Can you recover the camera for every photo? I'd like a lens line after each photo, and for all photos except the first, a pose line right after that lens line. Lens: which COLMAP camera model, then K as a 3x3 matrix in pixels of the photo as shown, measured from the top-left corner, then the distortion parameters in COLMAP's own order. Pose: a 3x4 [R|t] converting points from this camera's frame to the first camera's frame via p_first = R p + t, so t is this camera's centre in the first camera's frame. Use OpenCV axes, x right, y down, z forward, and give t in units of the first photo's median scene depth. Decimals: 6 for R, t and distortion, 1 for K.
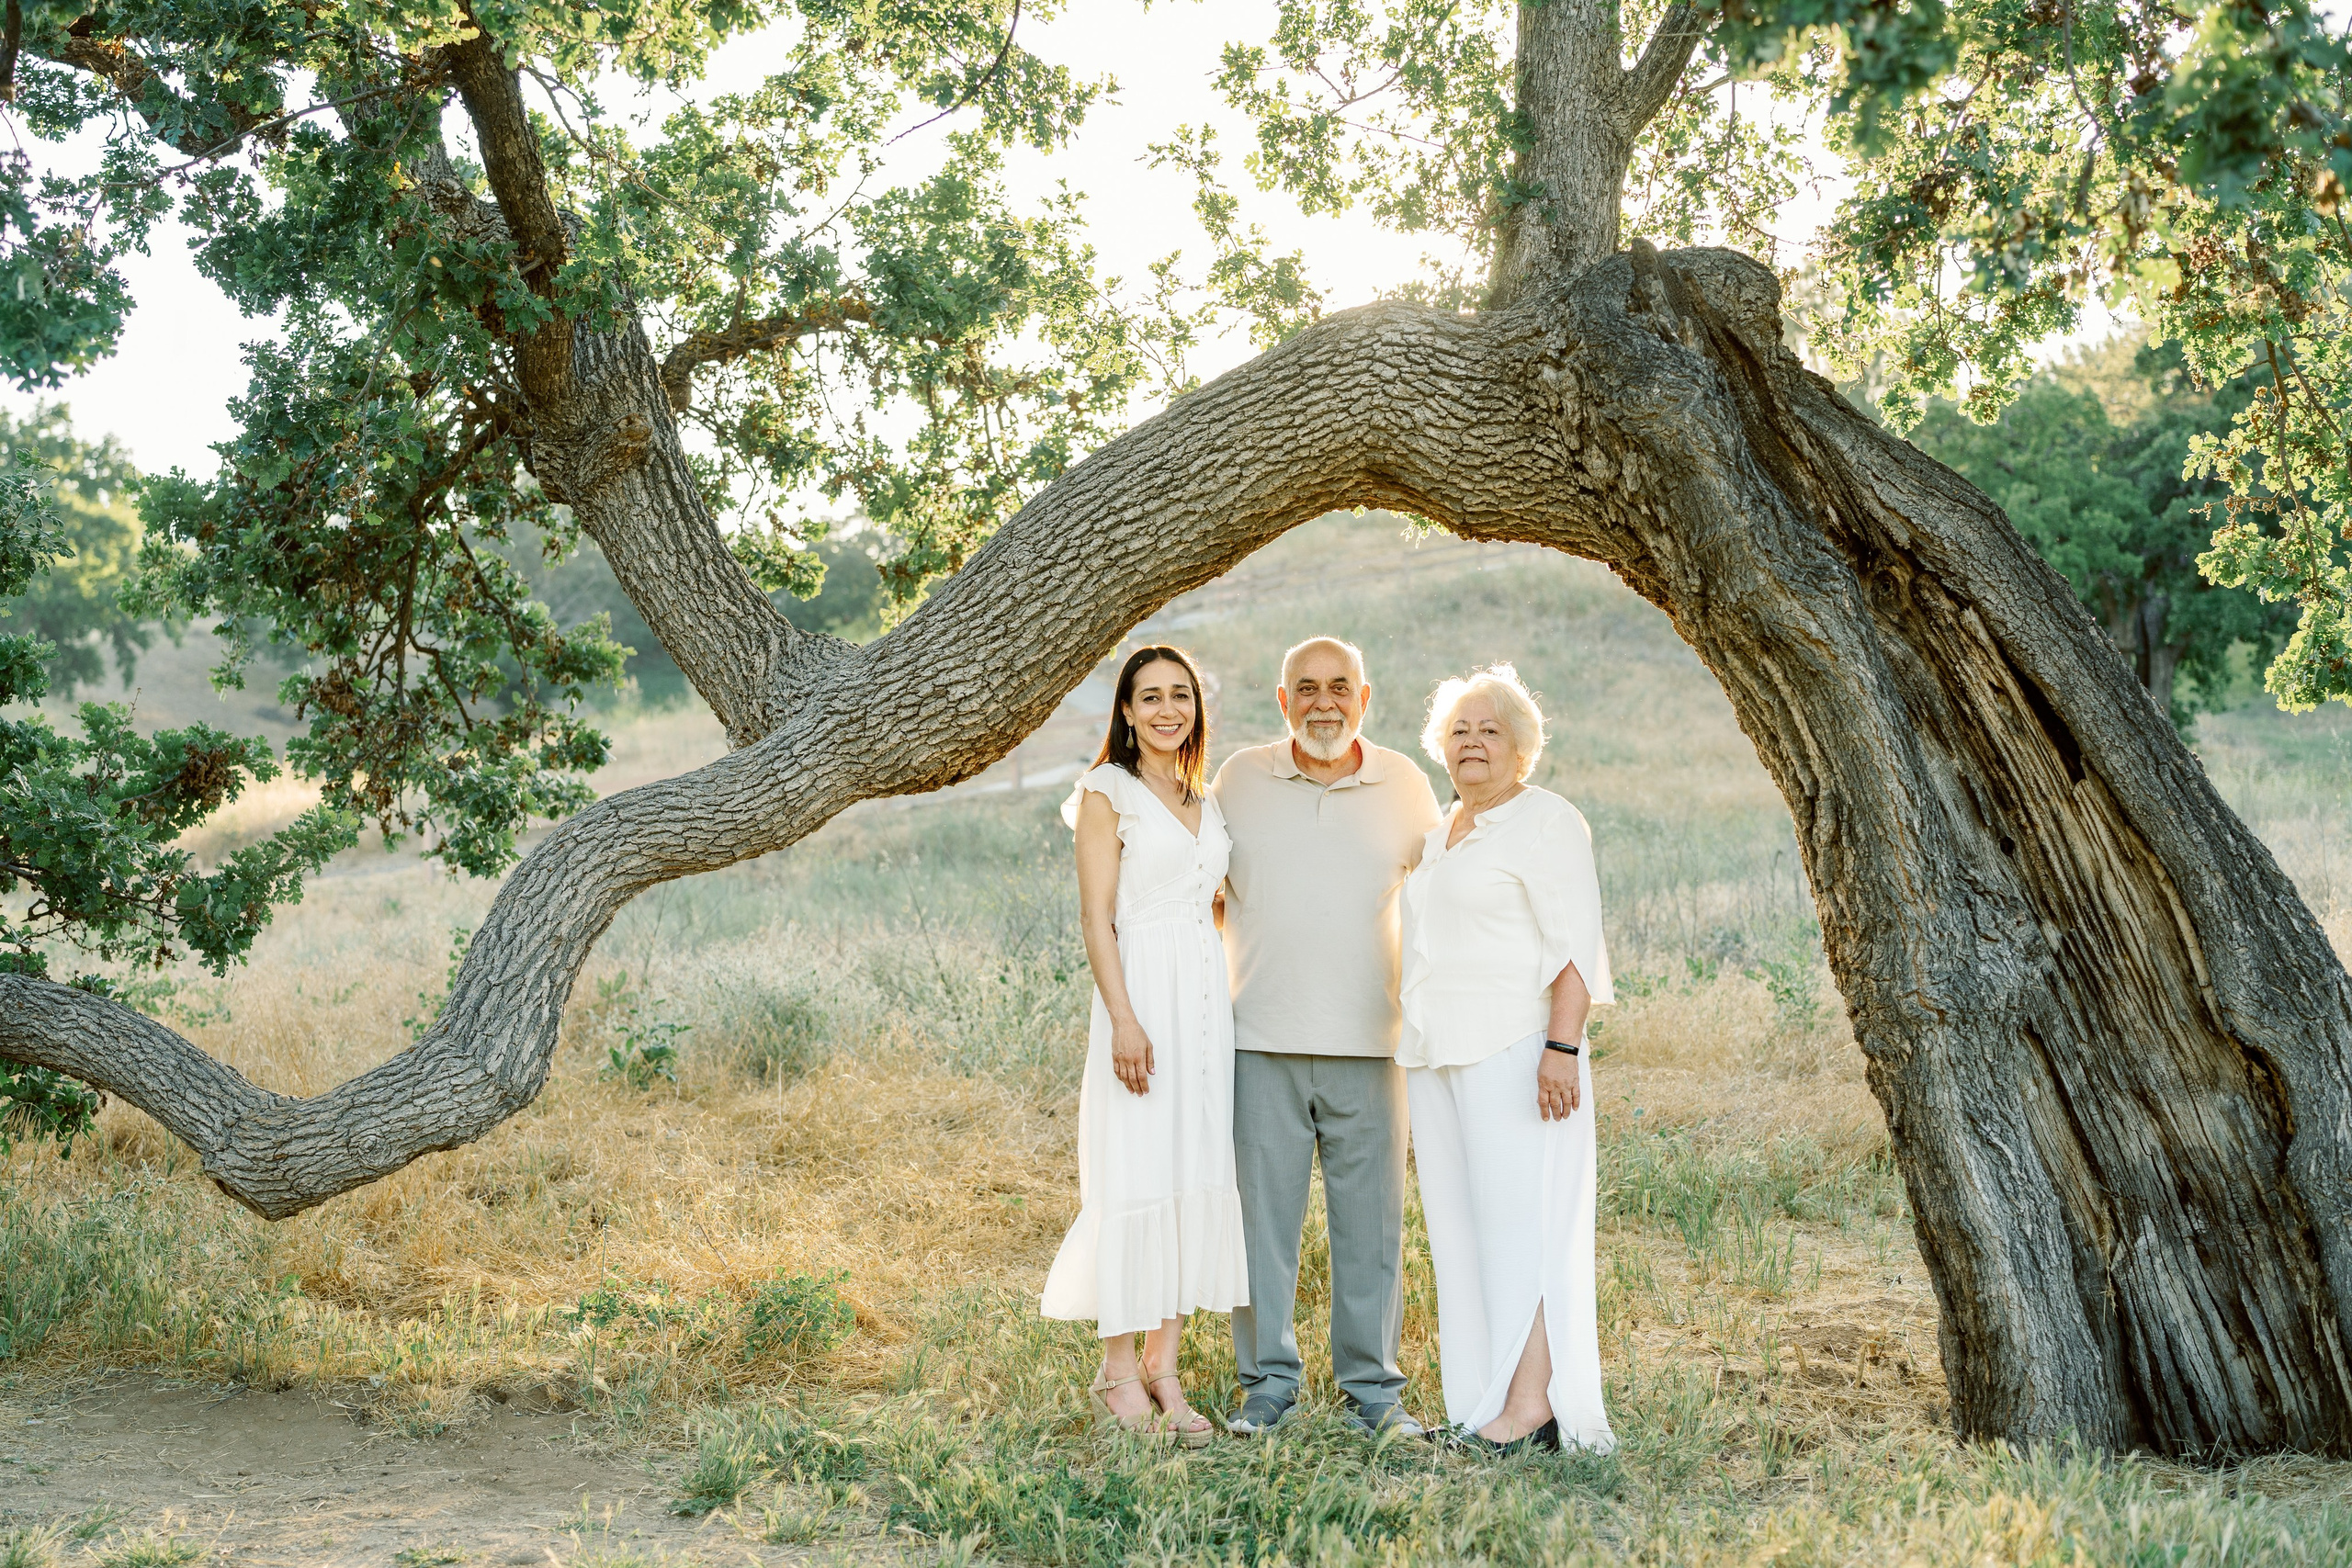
lens RADIAL K [[3053.9, 0, 1135.4], [0, 3053.9, 736.6], [0, 0, 1]] dist [0.023313, 0.204245]
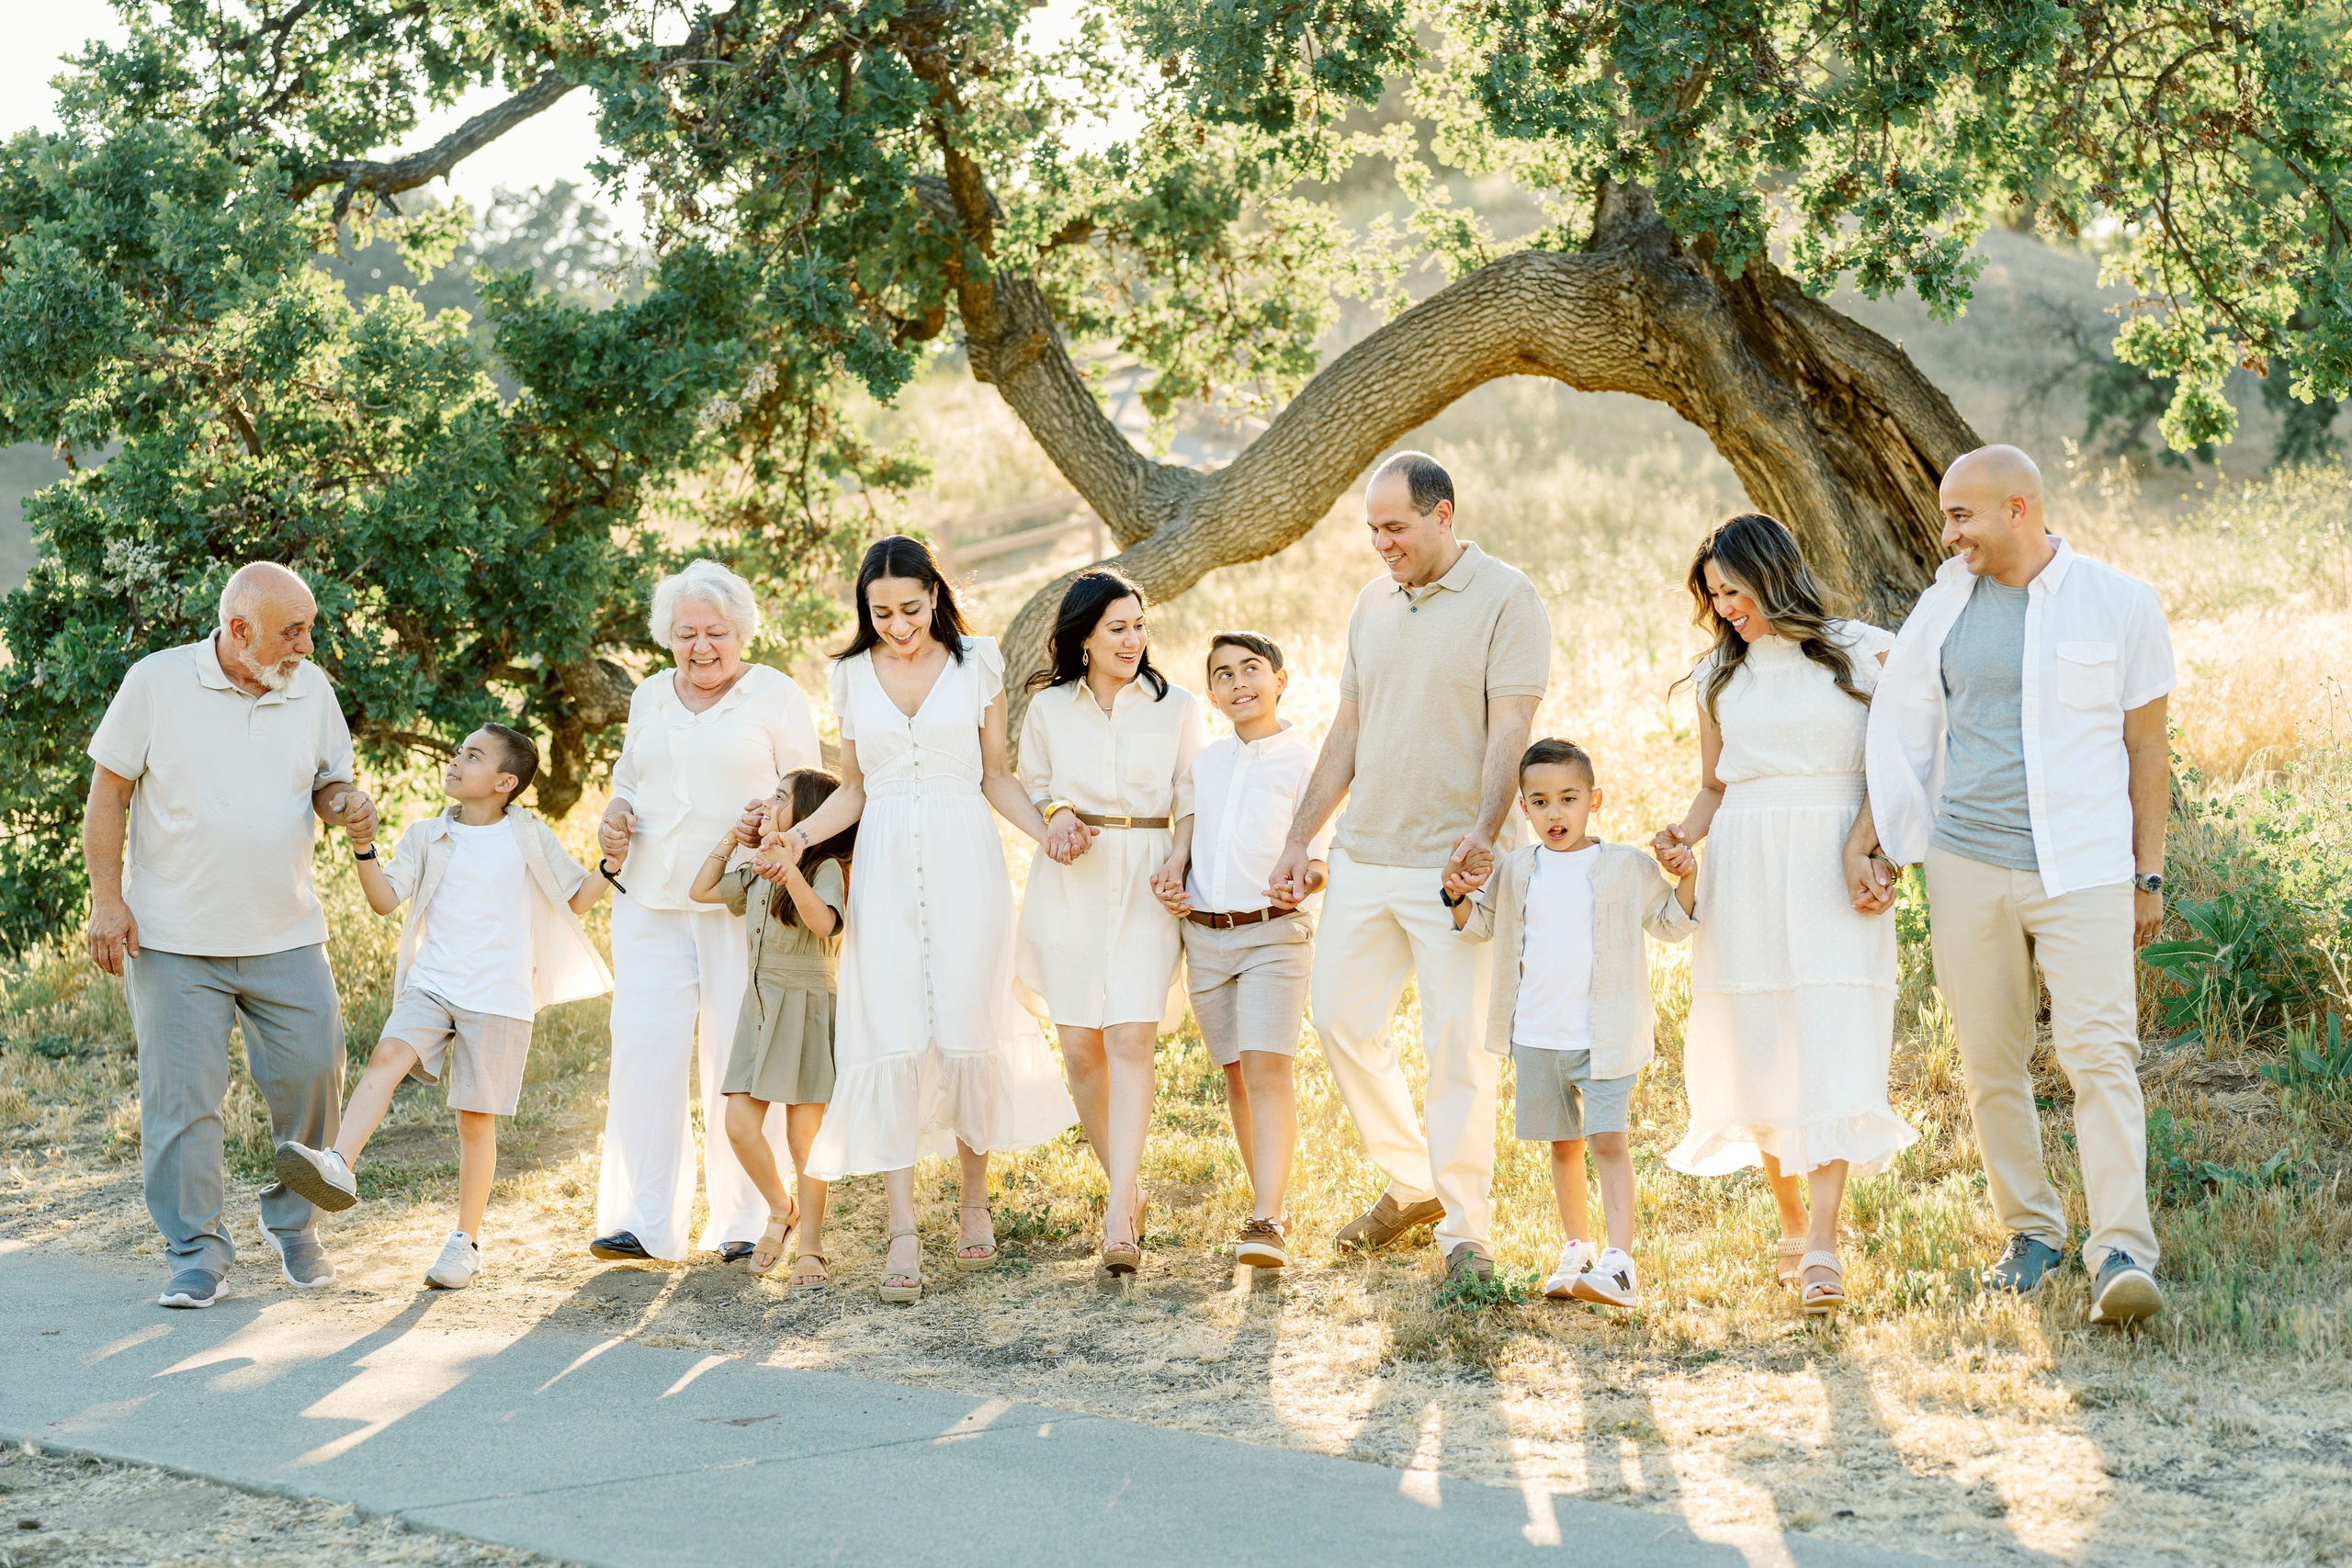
lens RADIAL K [[3986.4, 0, 1221.5], [0, 3986.4, 740.7], [0, 0, 1]] dist [0.177107, 0.137749]
pose [[0.998731, -0.050116, 0.004931, -0.104988], [0.049695, 0.996687, 0.064387, -0.025129], [-0.008141, -0.064060, 0.997913, -1.160977]]
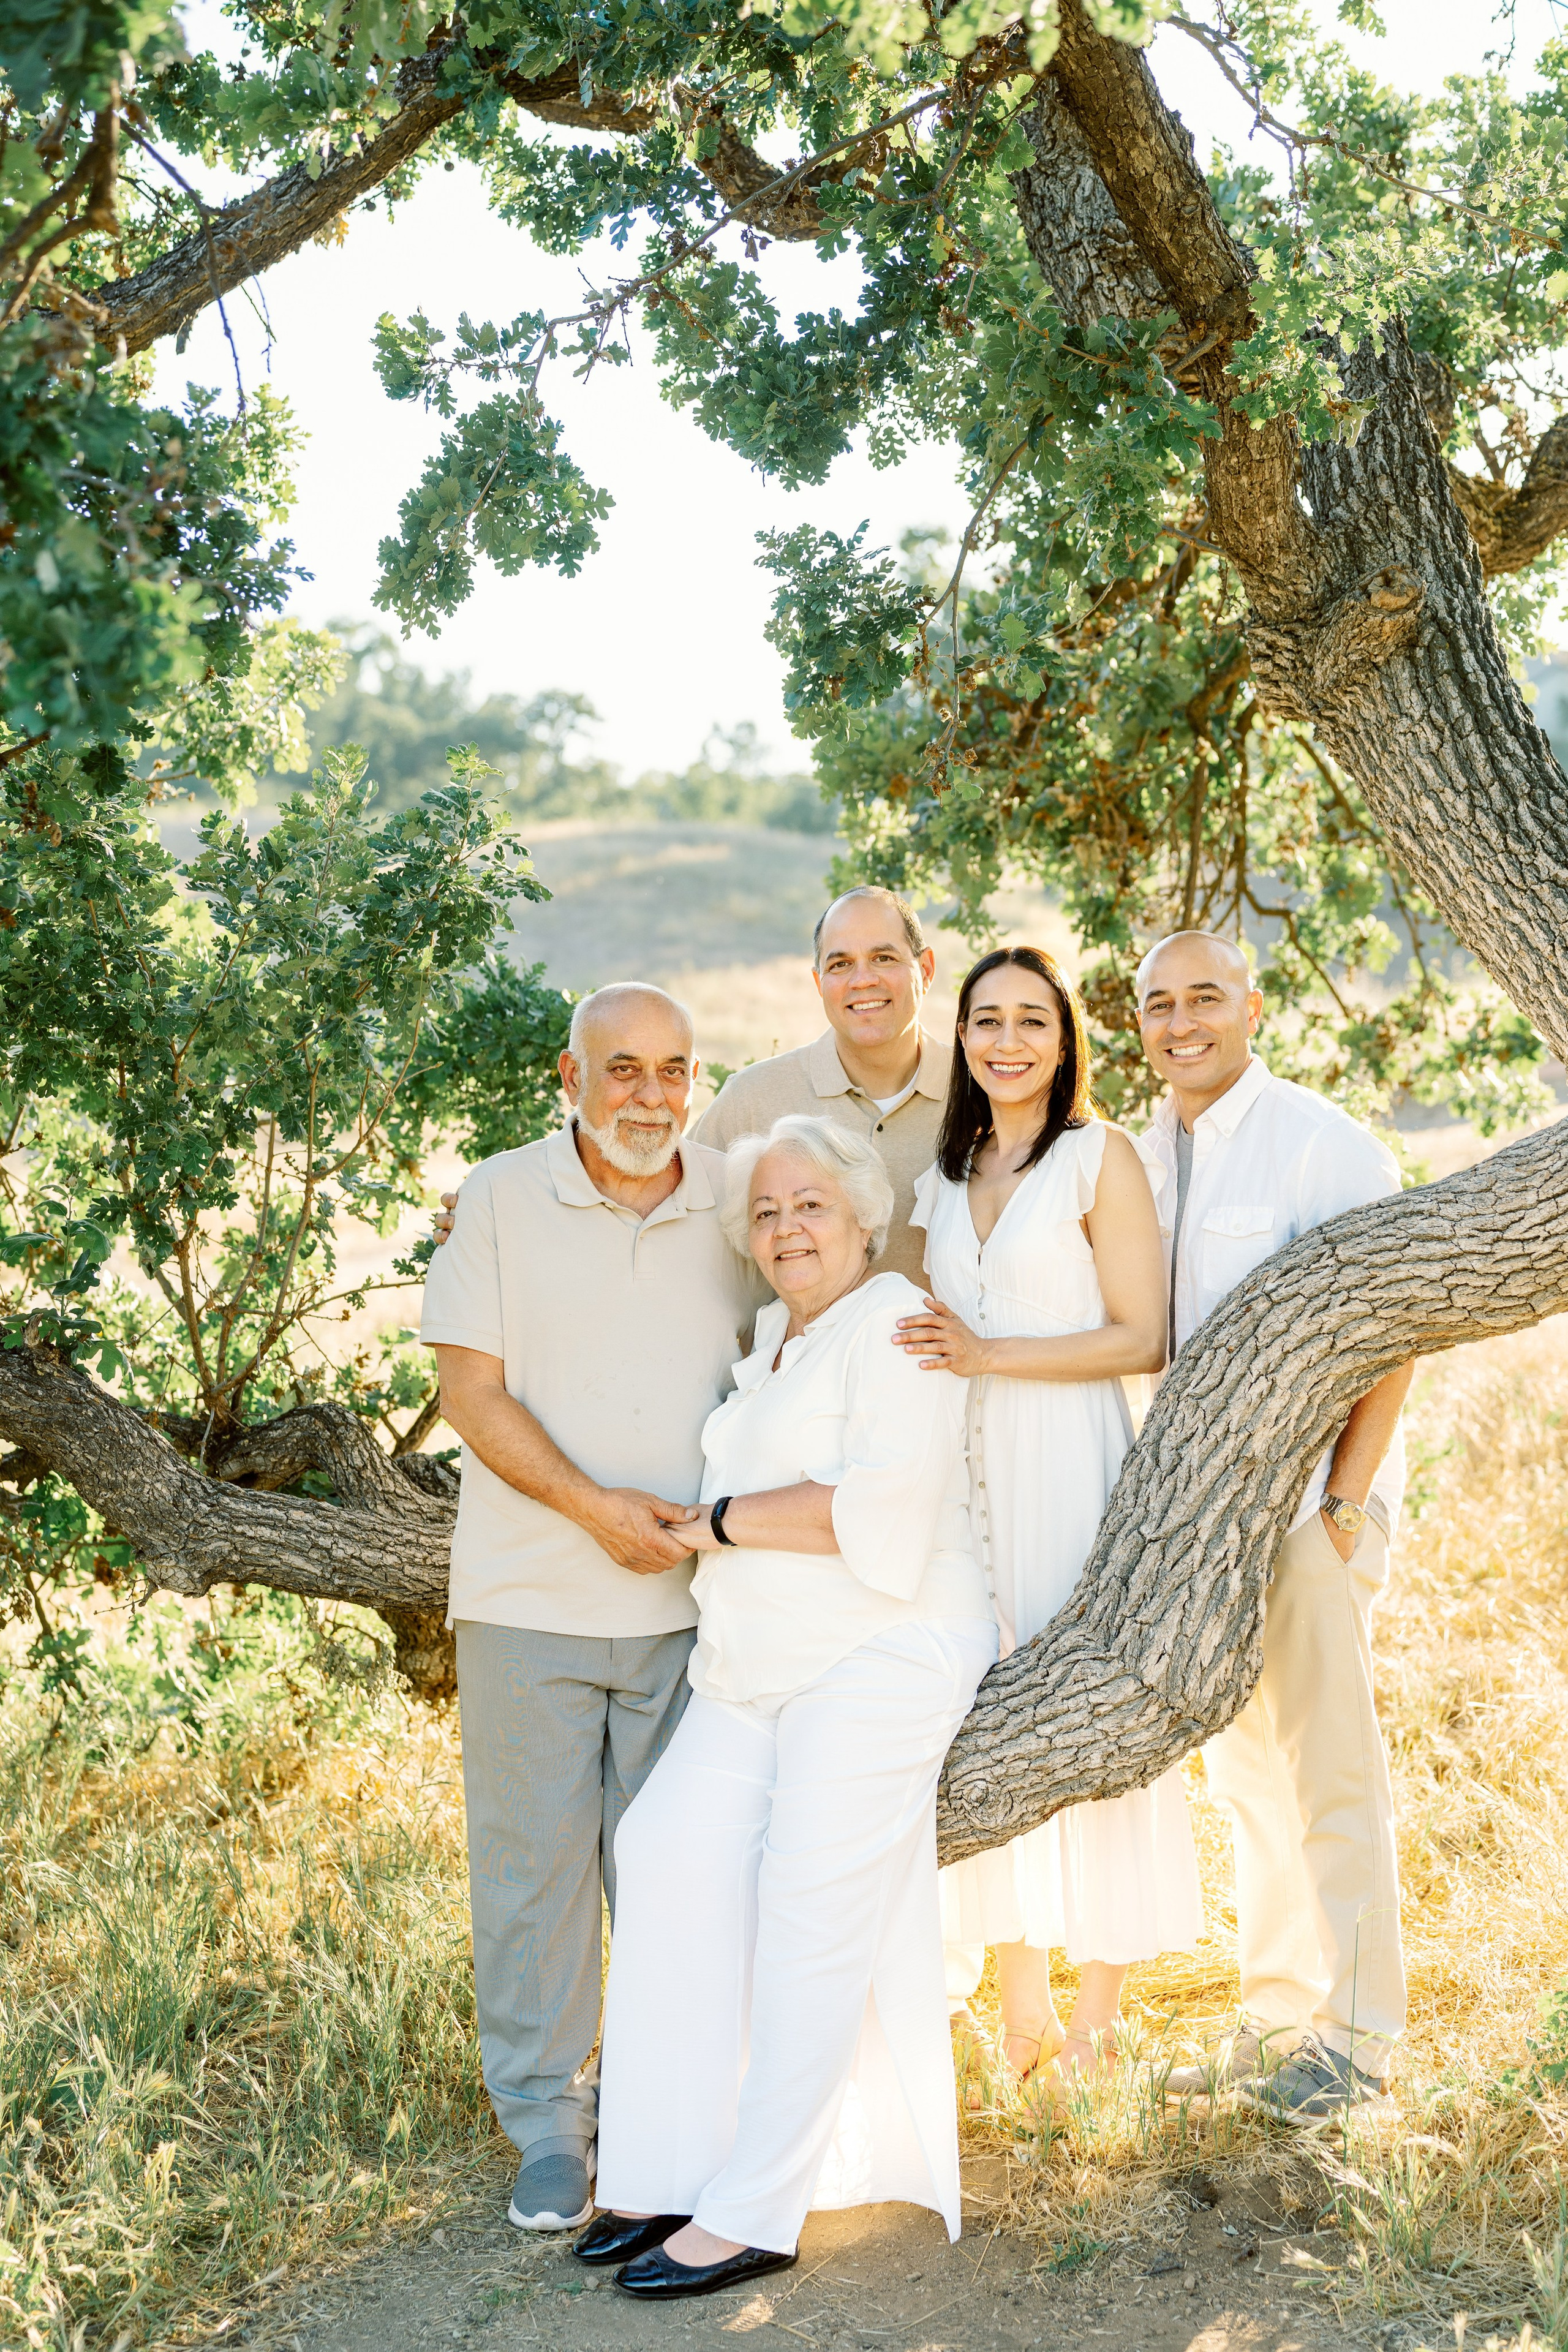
lens RADIAL K [[3986.5, 0, 808.5], [0, 3986.5, 1229.2], [0, 0, 1]] dist [0.182089, 0.065703]
pose [[0.911603, -0.044418, -0.408665, 0.061038], [0.076866, 0.995029, 0.063315, -0.037961], [0.403821, -0.089130, 0.910486, 0.234073]]
